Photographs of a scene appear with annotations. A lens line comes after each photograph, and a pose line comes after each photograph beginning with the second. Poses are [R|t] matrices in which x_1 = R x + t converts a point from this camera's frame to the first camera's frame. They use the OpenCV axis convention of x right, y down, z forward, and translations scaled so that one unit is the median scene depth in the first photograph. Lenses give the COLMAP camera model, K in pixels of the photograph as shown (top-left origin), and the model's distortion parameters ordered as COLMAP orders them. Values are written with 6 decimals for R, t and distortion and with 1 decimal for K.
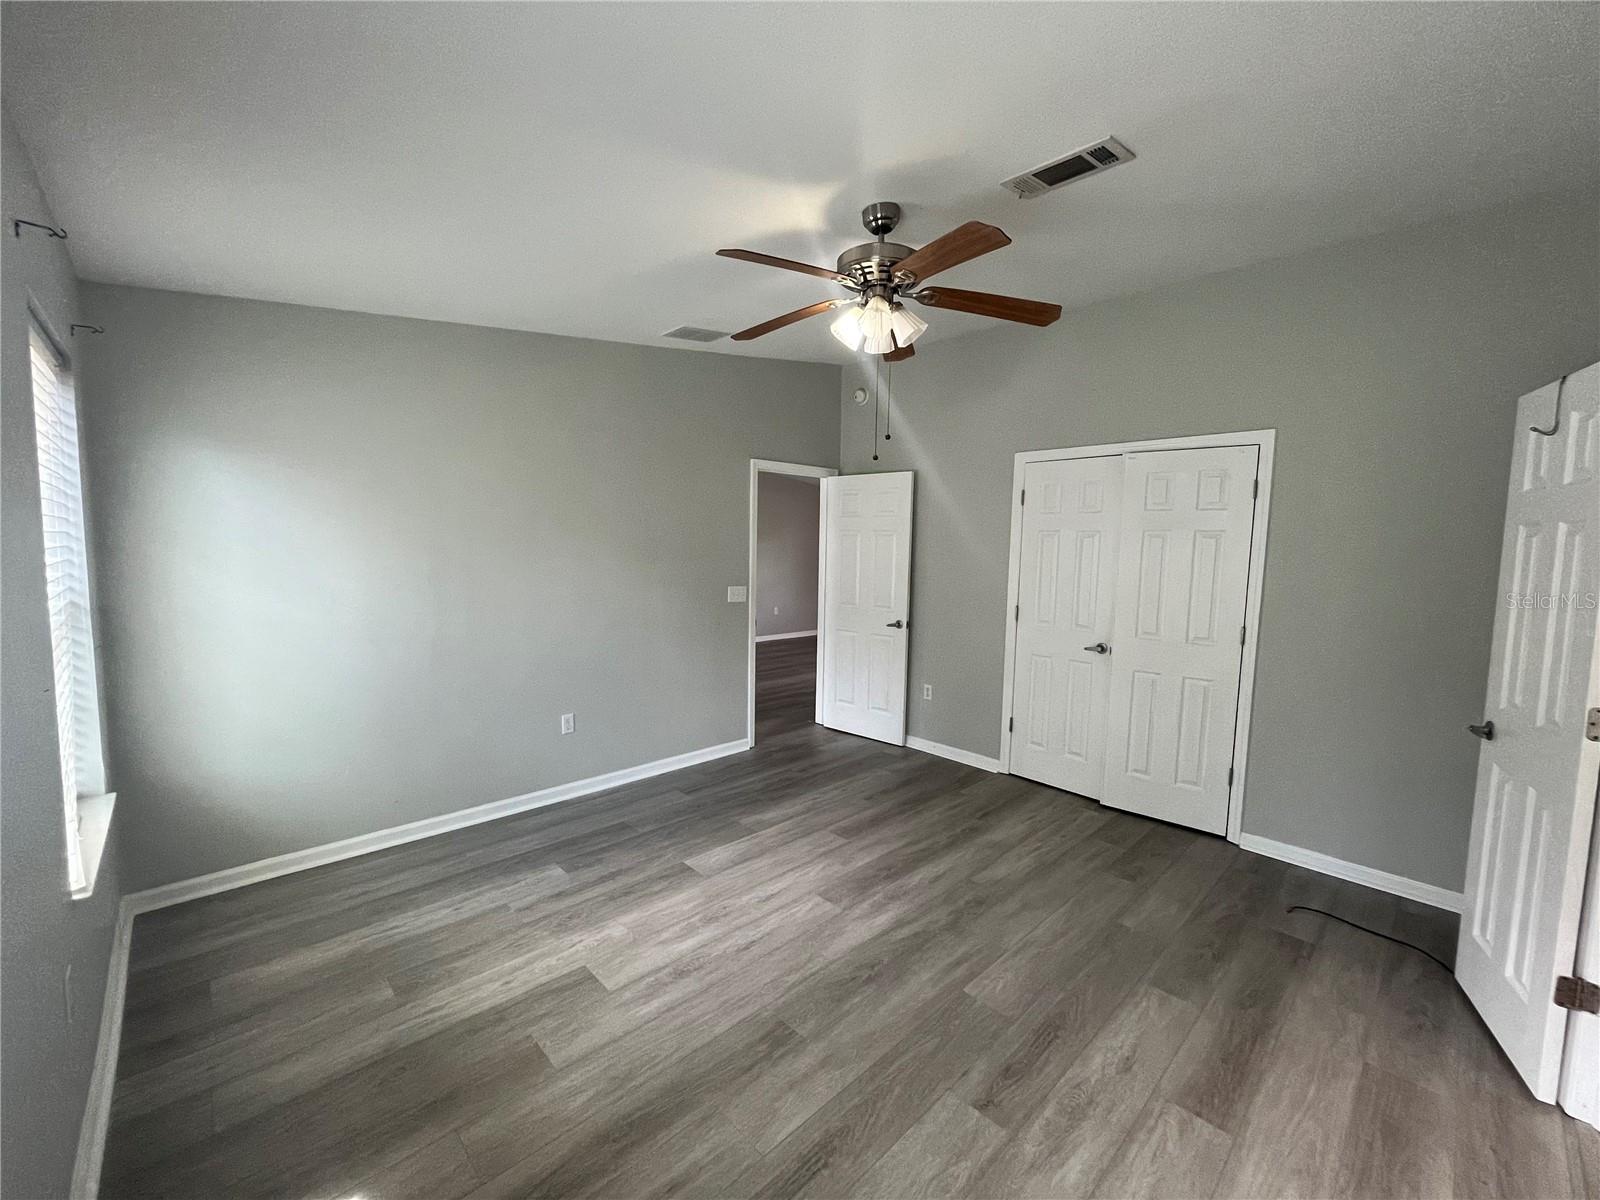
lens RADIAL K [[644.1, 0, 800.0], [0, 644.1, 600.0], [0, 0, 1]] dist [0.000270, 0.000033]
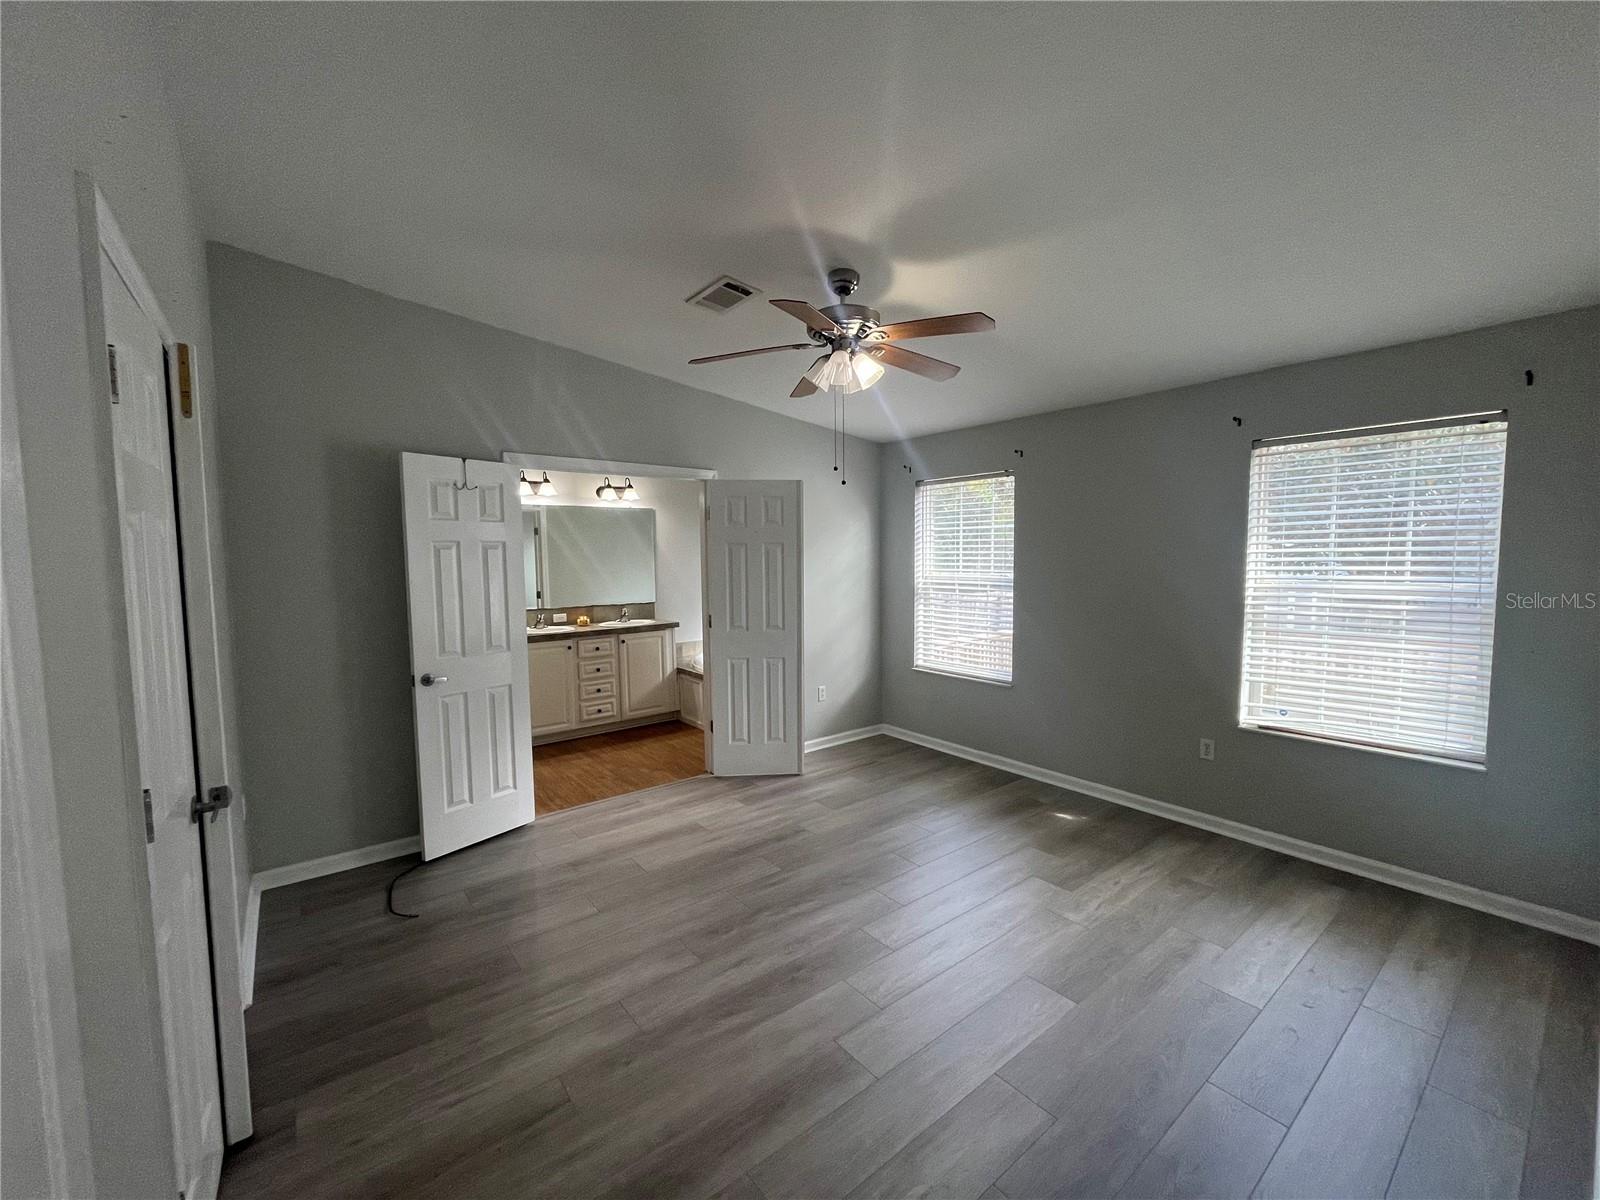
lens RADIAL K [[648.0, 0, 800.0], [0, 648.0, 600.0], [0, 0, 1]] dist [-0.000128, -0.000033]
pose [[-0.995378, -0.016337, 0.094634, 0.071095], [-0.000815, 0.986825, 0.161787, -0.166847], [-0.096030, 0.160962, -0.982278, 1.847472]]
